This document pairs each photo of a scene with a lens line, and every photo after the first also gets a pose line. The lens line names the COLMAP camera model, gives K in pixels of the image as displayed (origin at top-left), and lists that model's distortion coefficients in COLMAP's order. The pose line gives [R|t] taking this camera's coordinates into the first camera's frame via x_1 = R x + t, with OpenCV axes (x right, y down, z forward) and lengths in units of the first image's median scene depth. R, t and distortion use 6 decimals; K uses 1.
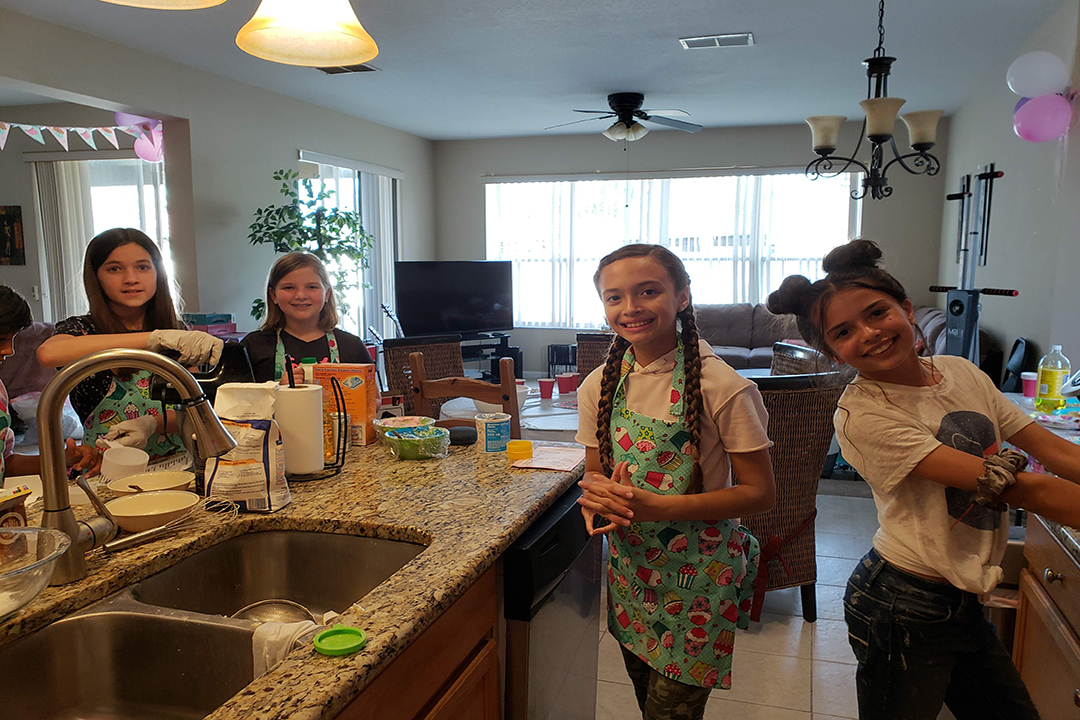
lens RADIAL K [[854.3, 0, 541.0], [0, 854.3, 359.3], [0, 0, 1]] dist [0.025993, -0.009200]
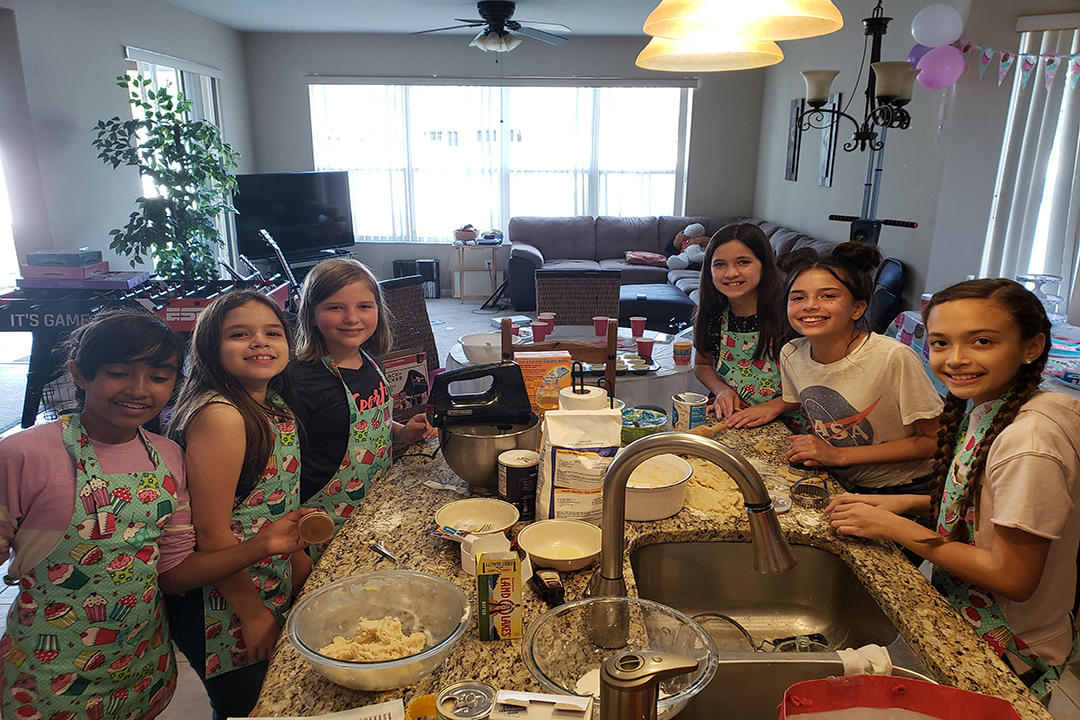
lens RADIAL K [[854.3, 0, 542.8], [0, 854.3, 380.2], [0, 0, 1]] dist [0.025993, -0.009200]
pose [[0.953091, -0.072408, 0.293895, -0.179569], [0.028098, 0.987938, 0.152279, -0.039261], [-0.301376, -0.136878, 0.943630, 0.022699]]
